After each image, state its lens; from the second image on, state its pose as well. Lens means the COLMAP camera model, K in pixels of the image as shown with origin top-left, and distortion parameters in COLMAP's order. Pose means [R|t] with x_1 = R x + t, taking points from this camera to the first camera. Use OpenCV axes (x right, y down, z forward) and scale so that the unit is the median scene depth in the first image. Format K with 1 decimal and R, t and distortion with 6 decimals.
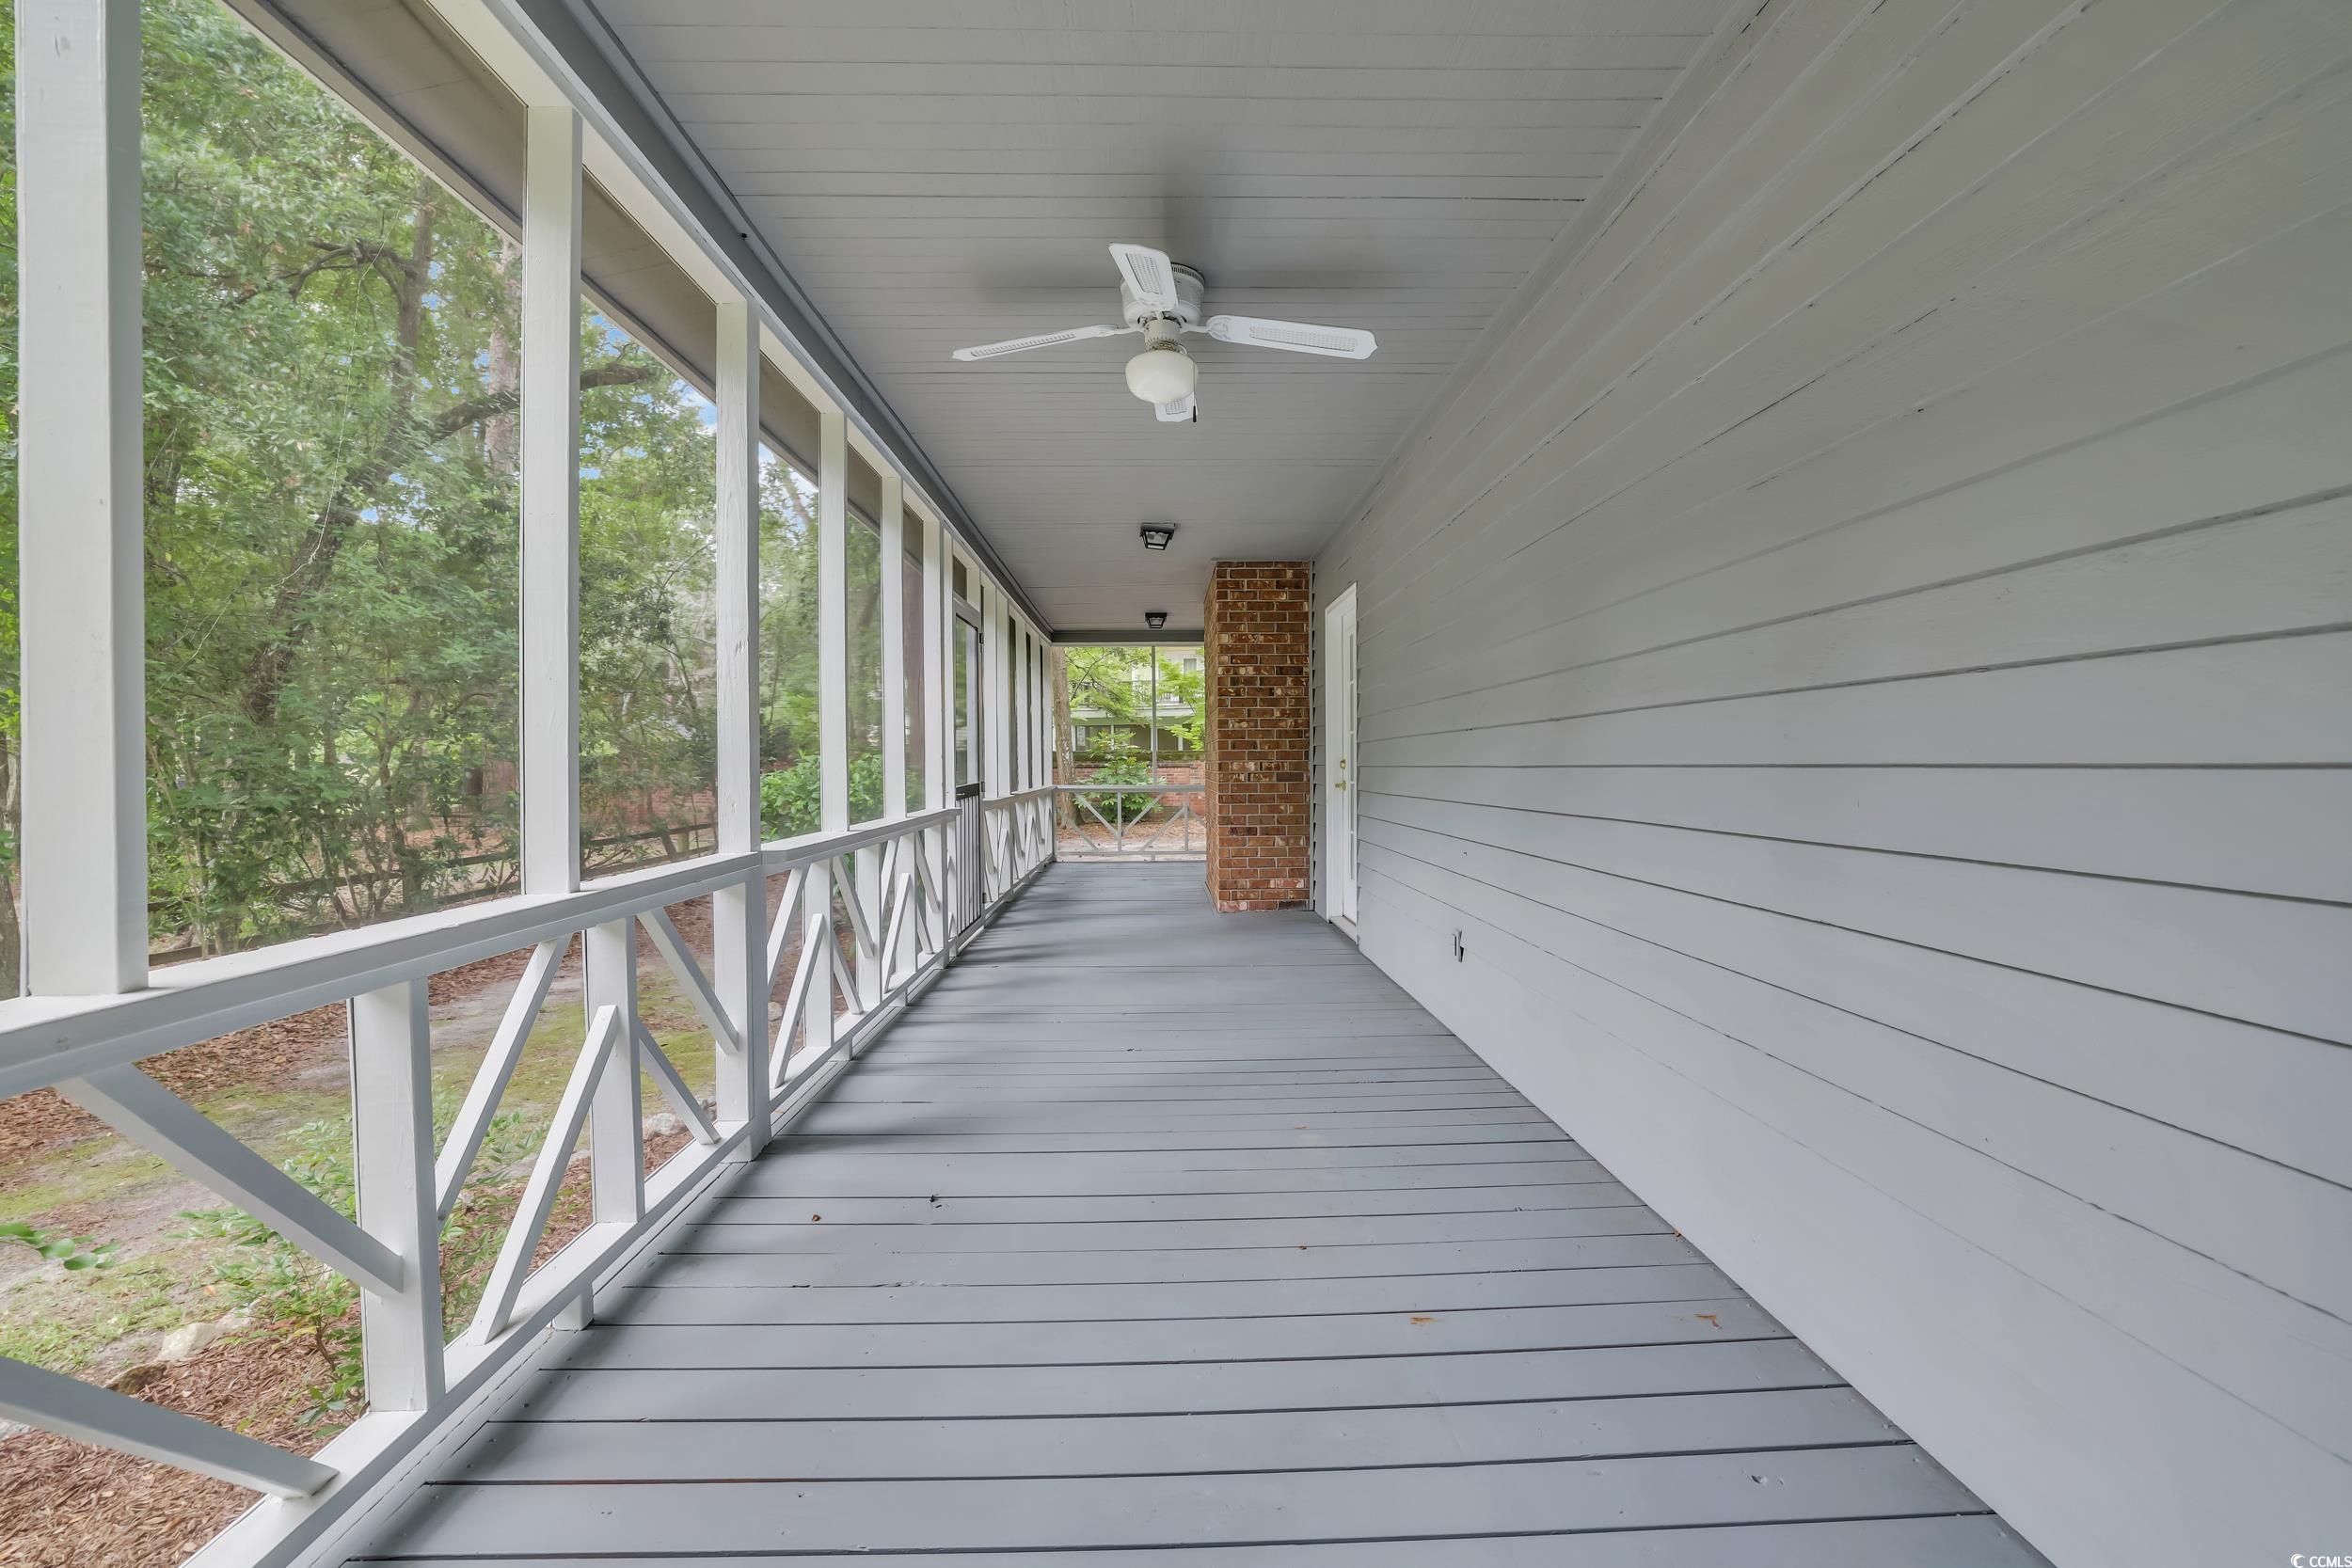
lens RADIAL K [[1015.7, 0, 1175.5], [0, 1015.7, 770.6], [0, 0, 1]] dist [-0.043480, 0.016328]
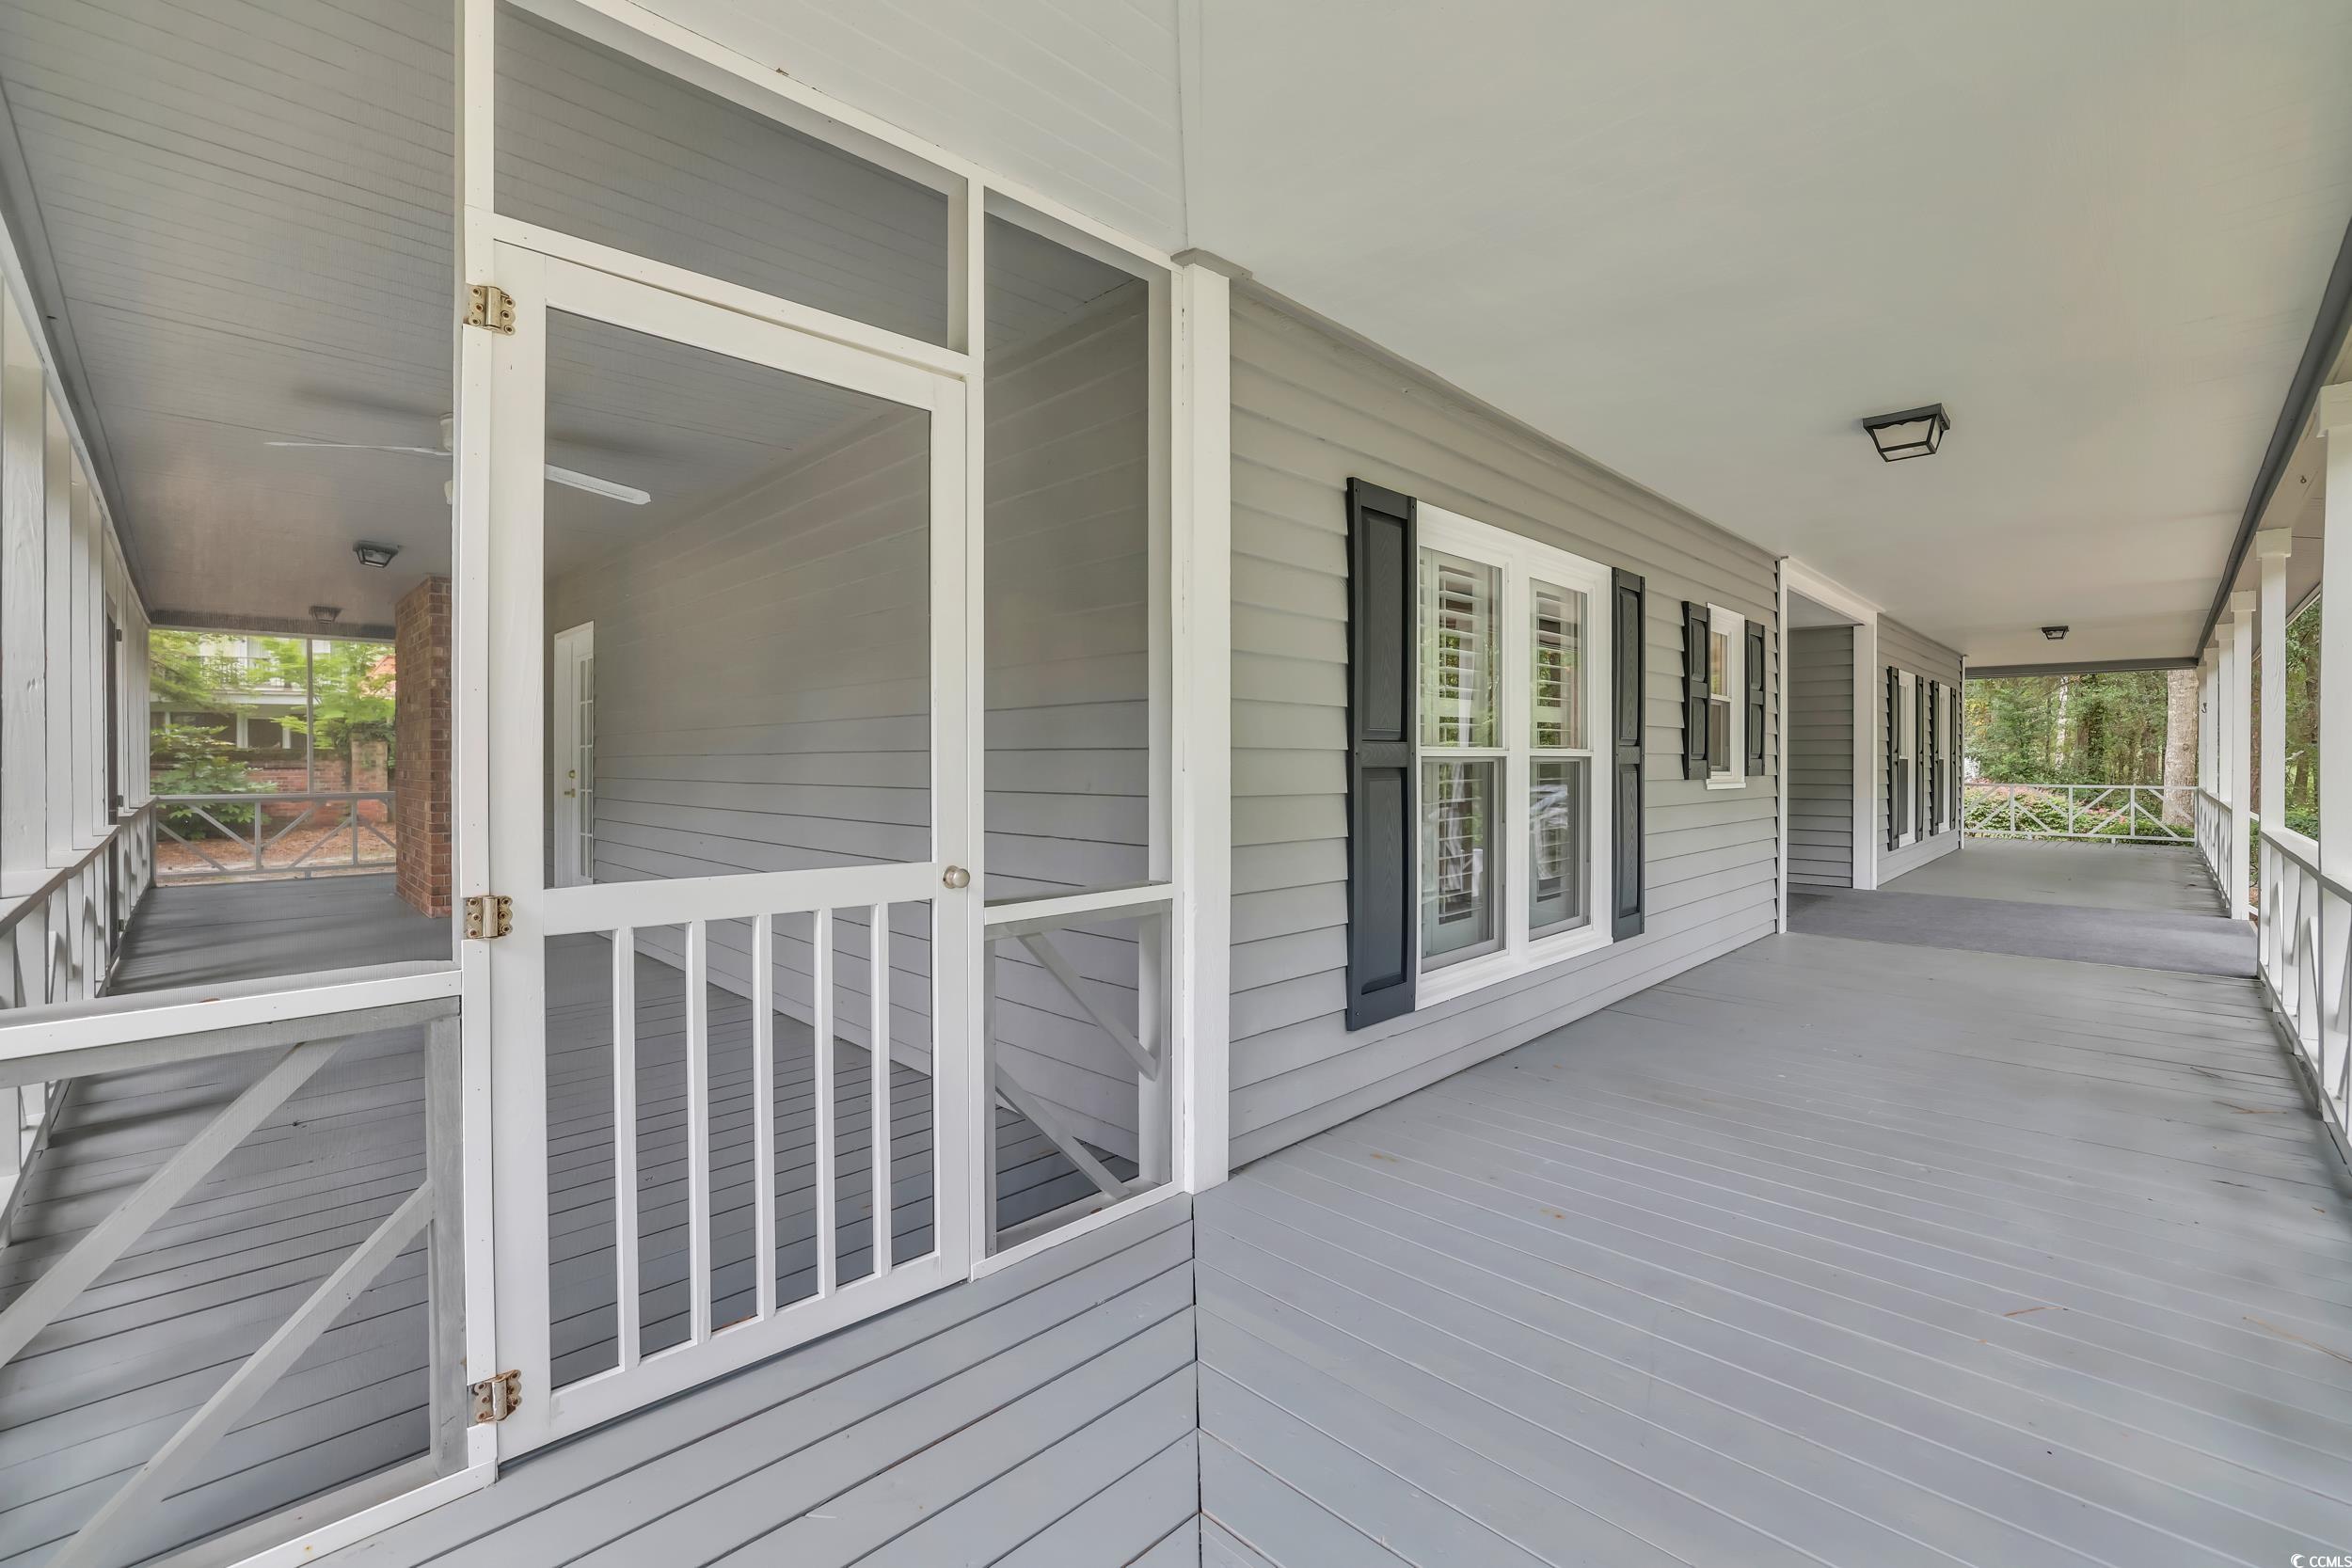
lens RADIAL K [[1015.7, 0, 1175.5], [0, 1015.7, 770.6], [0, 0, 1]] dist [-0.043480, 0.016328]
pose [[0.726699, -0.001943, 0.686954, -0.056359], [0.000560, 0.999997, 0.002235, -0.006041], [-0.686956, -0.001240, 0.726698, -0.134840]]
